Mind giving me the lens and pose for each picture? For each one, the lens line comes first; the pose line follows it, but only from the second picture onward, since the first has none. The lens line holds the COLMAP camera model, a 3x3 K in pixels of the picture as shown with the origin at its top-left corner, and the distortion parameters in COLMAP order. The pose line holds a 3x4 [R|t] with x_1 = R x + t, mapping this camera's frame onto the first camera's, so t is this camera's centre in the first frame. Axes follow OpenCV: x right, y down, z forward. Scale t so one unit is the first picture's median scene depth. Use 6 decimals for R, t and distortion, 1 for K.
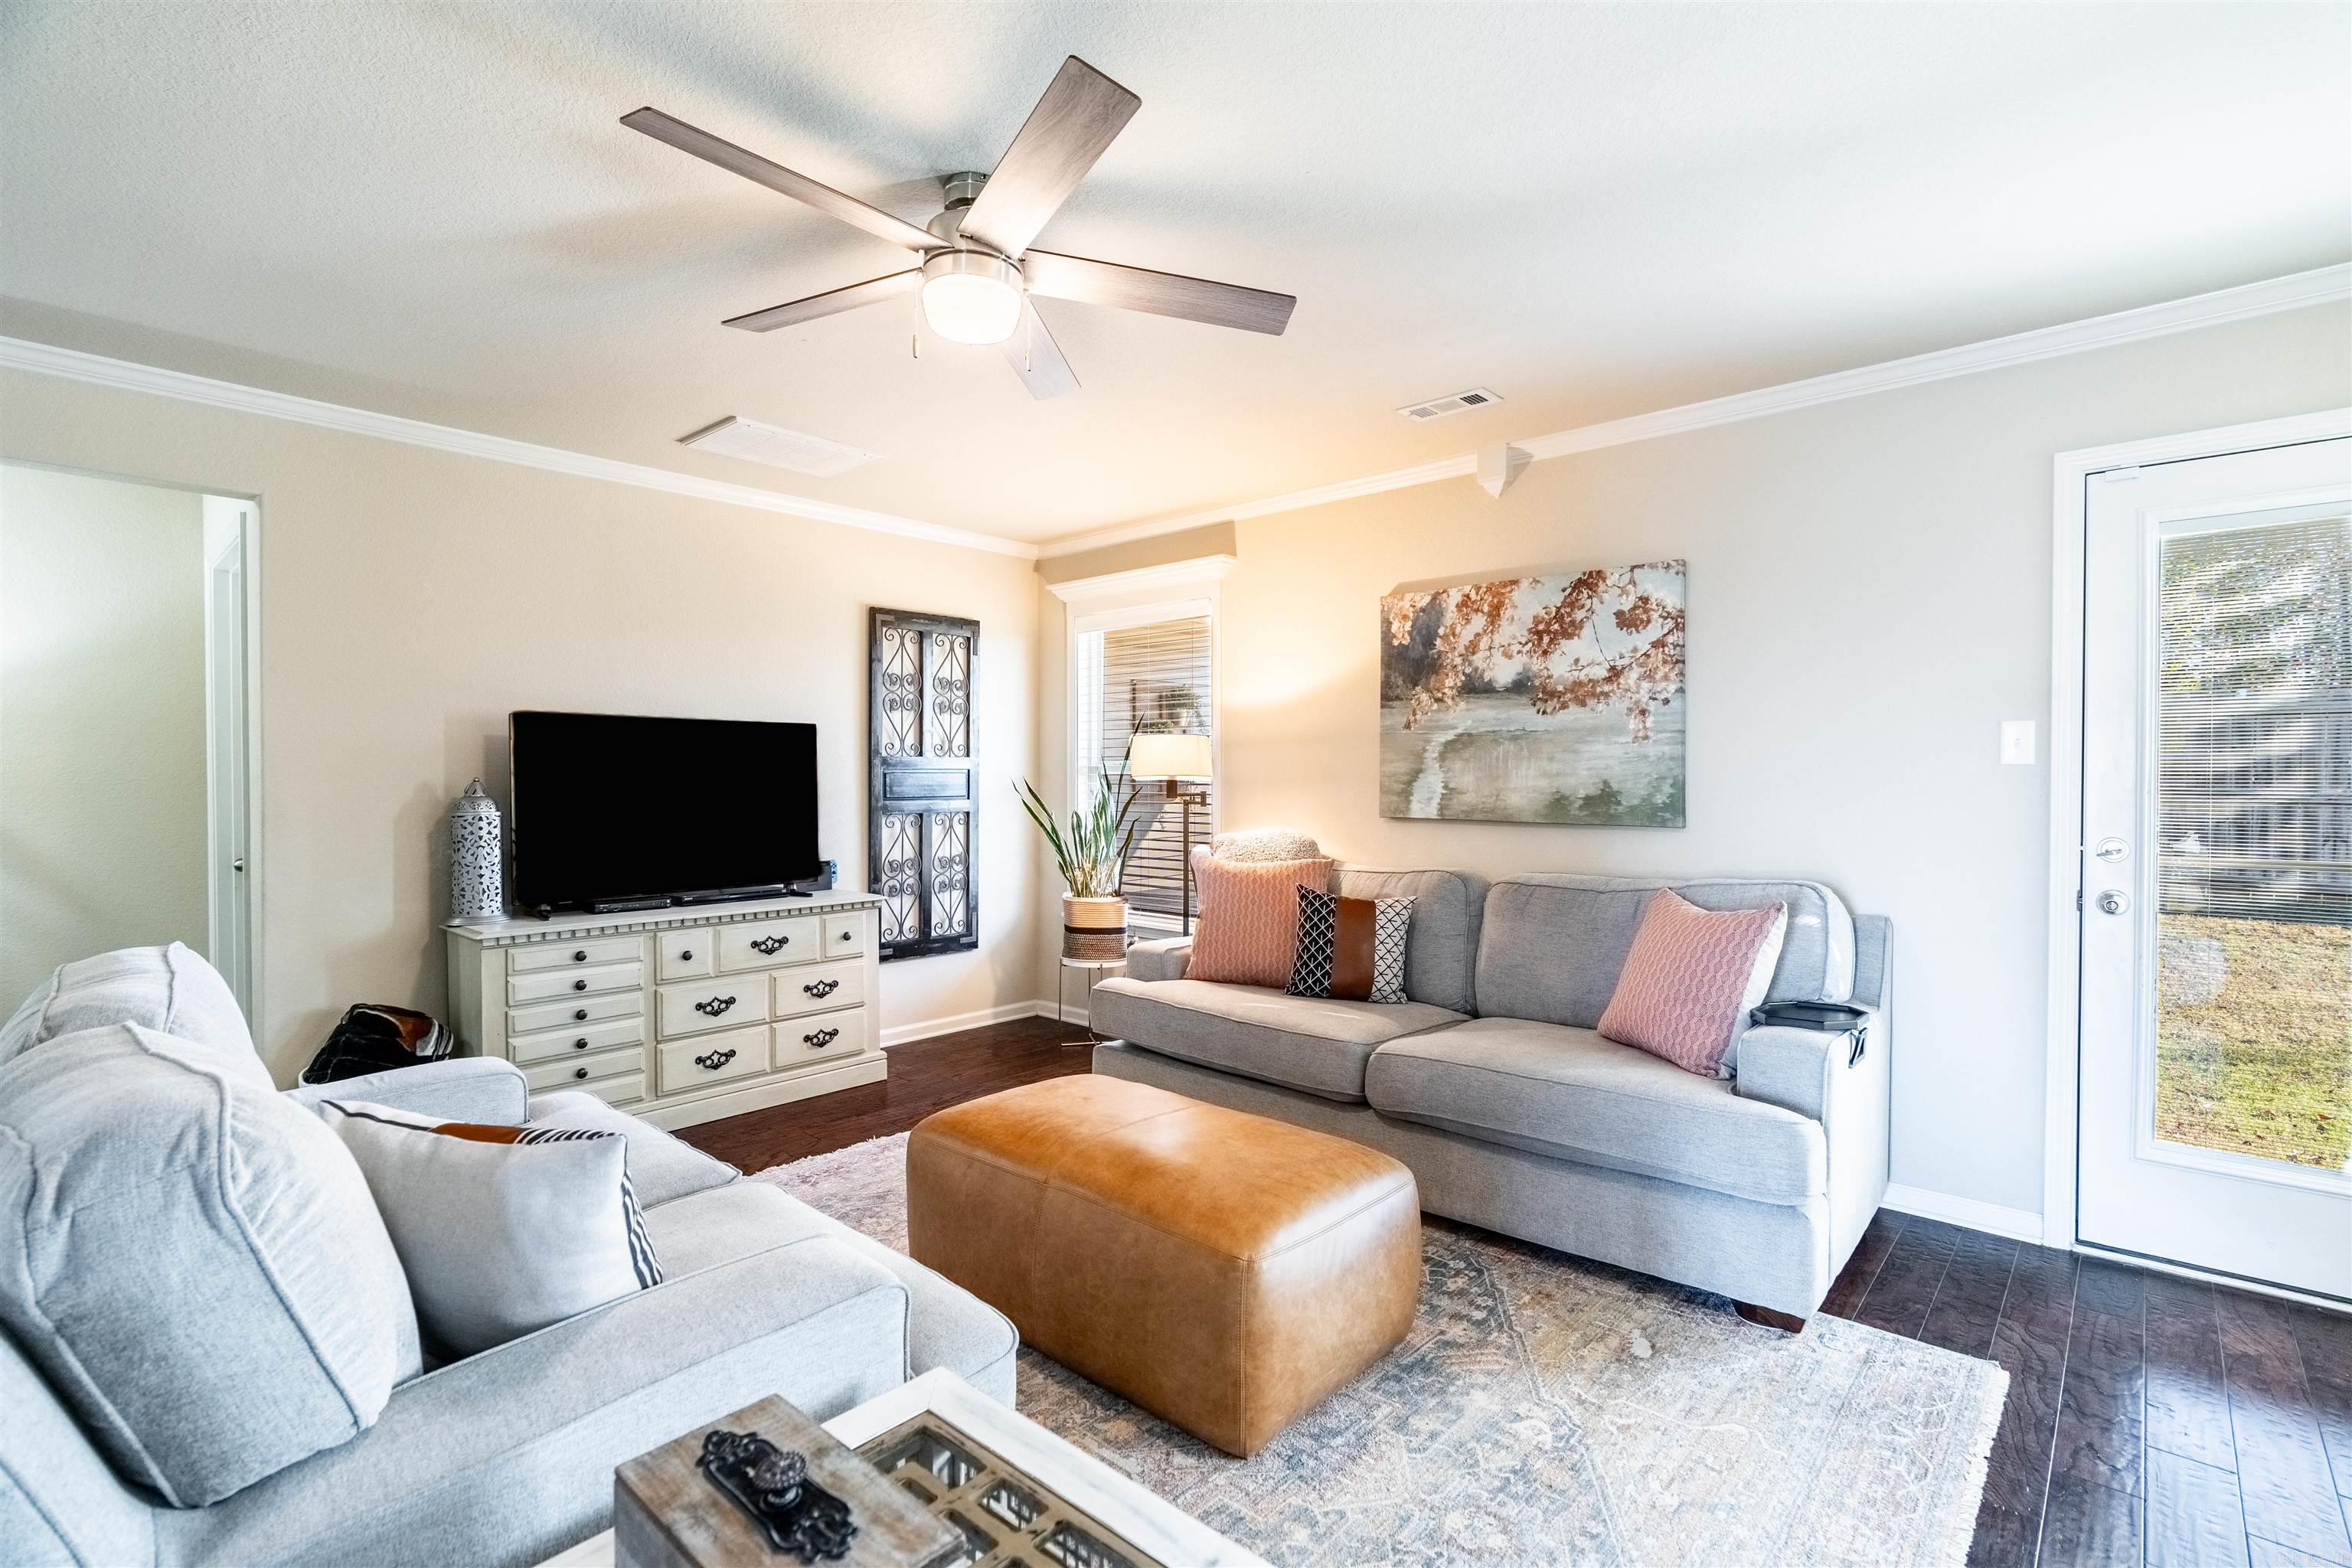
lens RADIAL K [[1071.3, 0, 1165.5], [0, 1071.3, 785.5], [0, 0, 1]] dist [-0.015750, 0.000021]
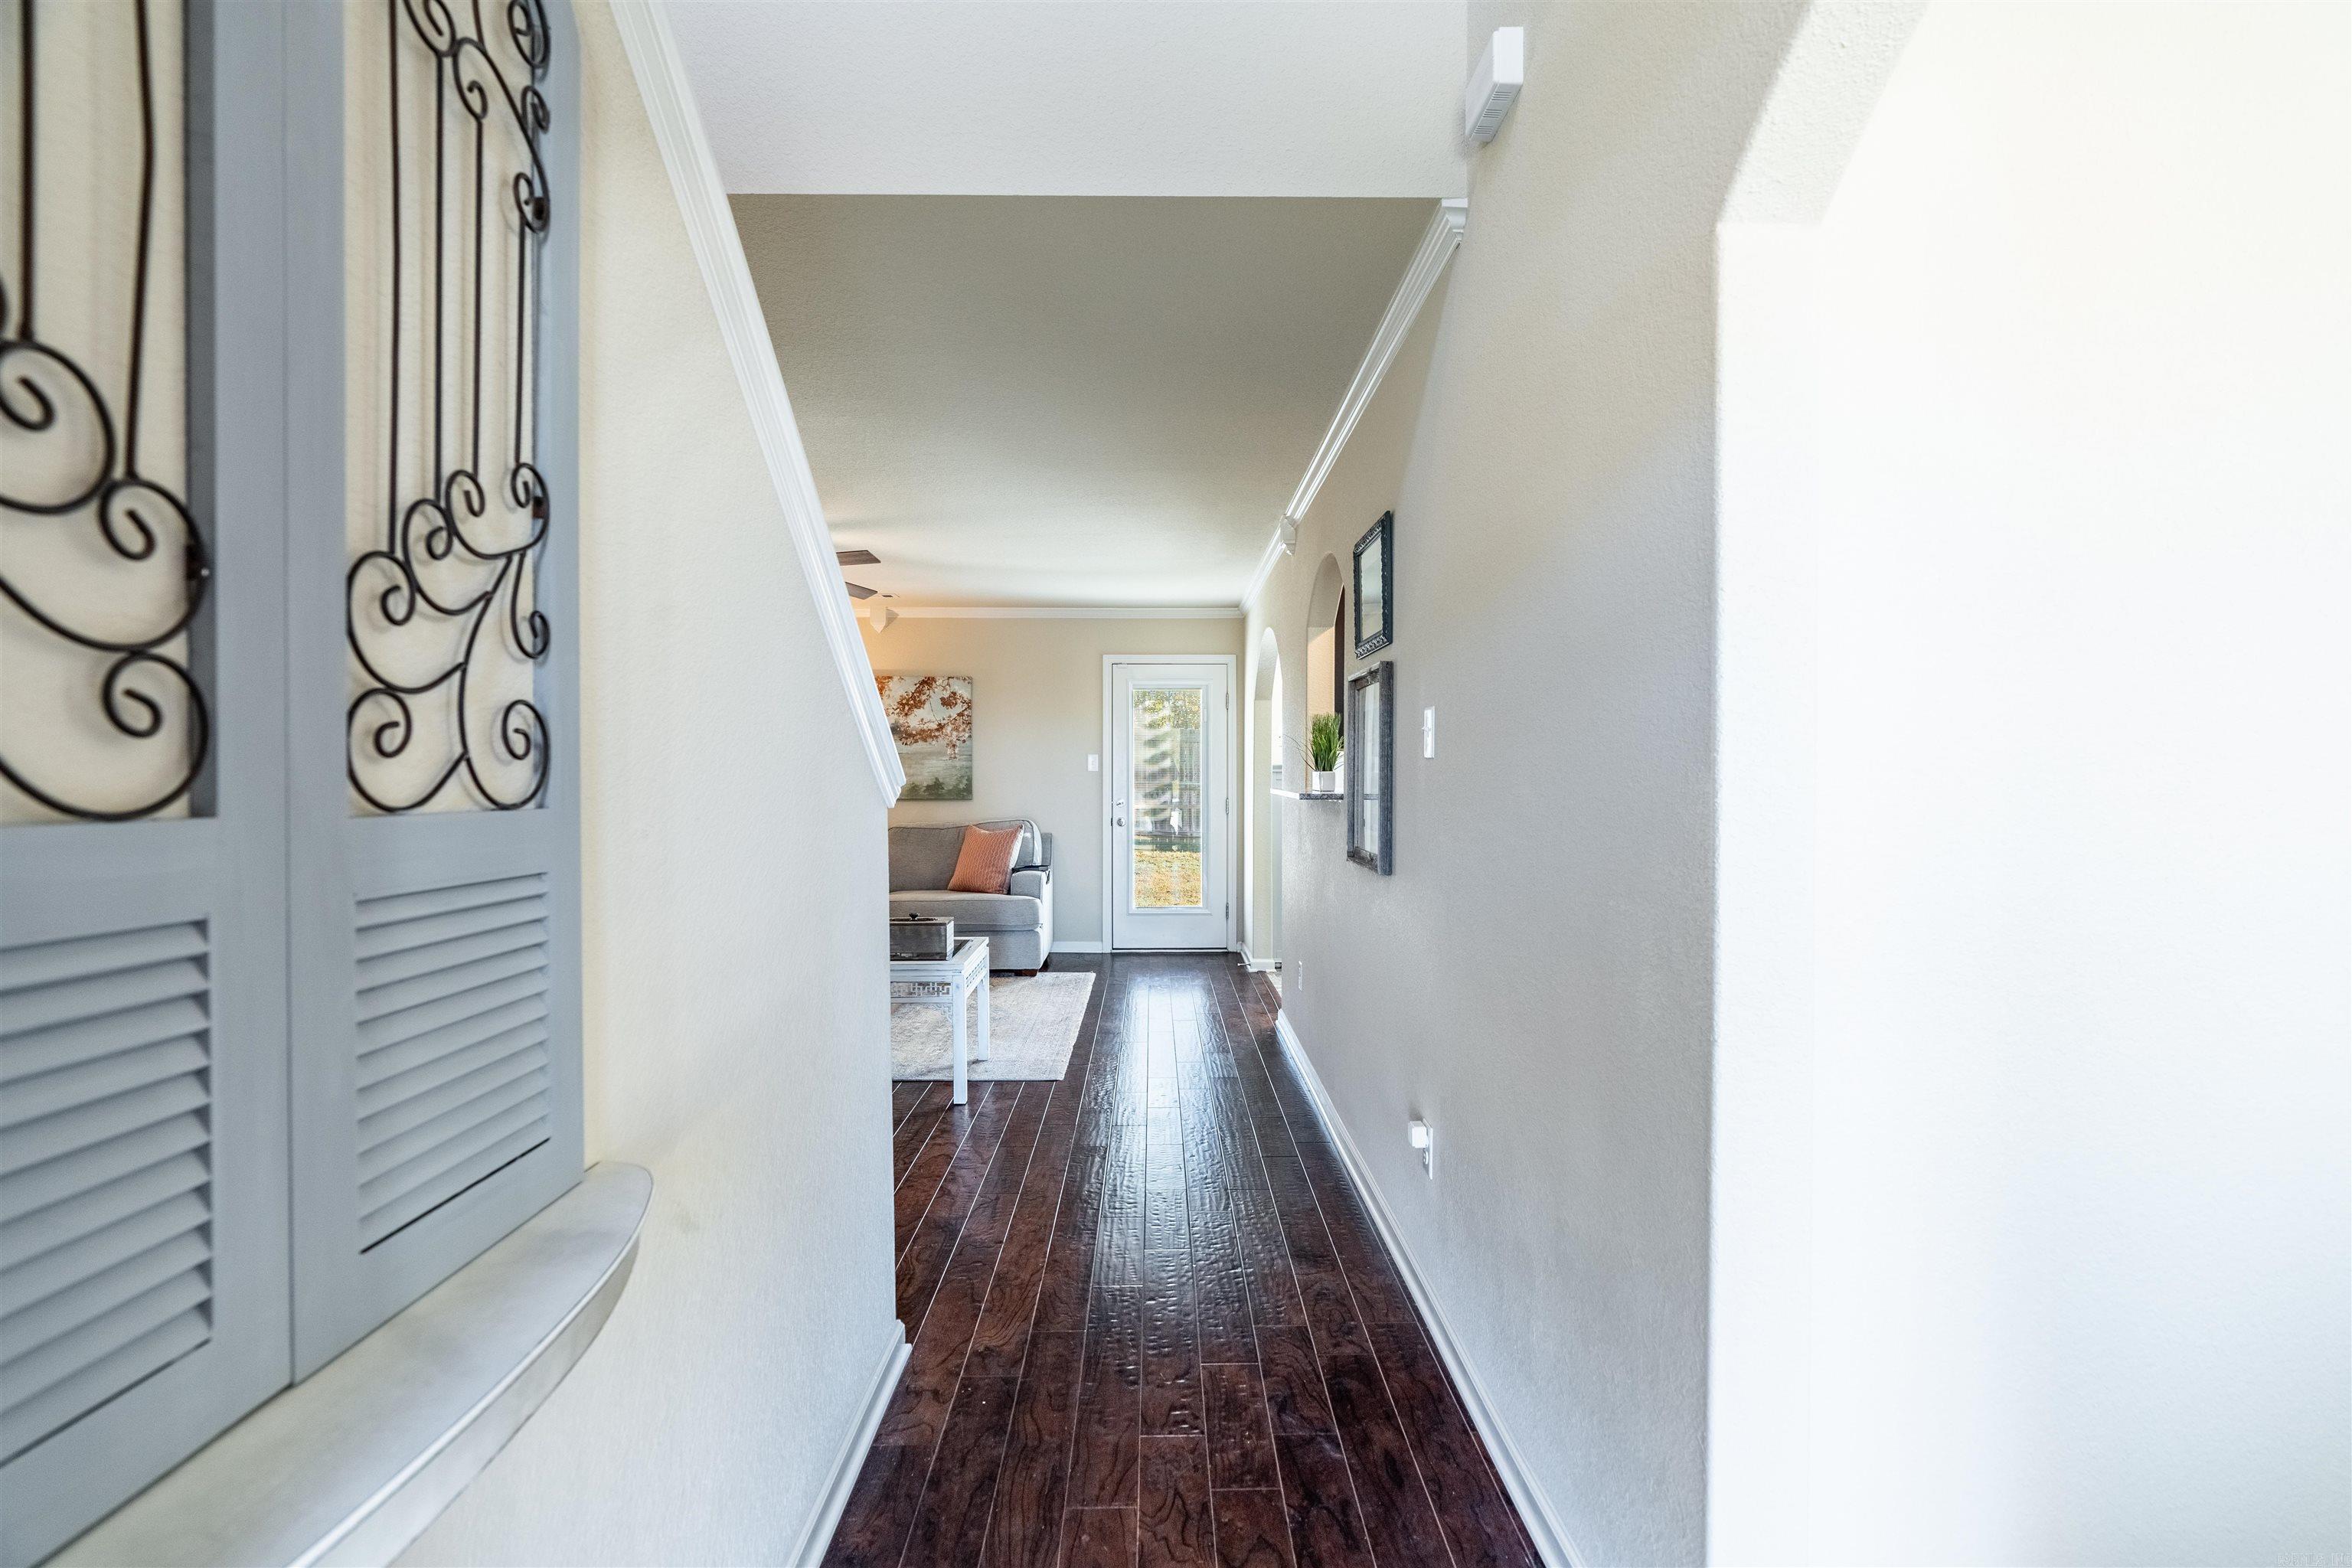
lens RADIAL K [[1071.3, 0, 1165.5], [0, 1071.3, 785.5], [0, 0, 1]] dist [-0.015750, 0.000021]
pose [[0.725647, -0.008304, 0.688017, -0.726652], [0.006694, 0.999965, 0.005010, 0.002845], [-0.688035, 0.000970, 0.725677, -0.854901]]
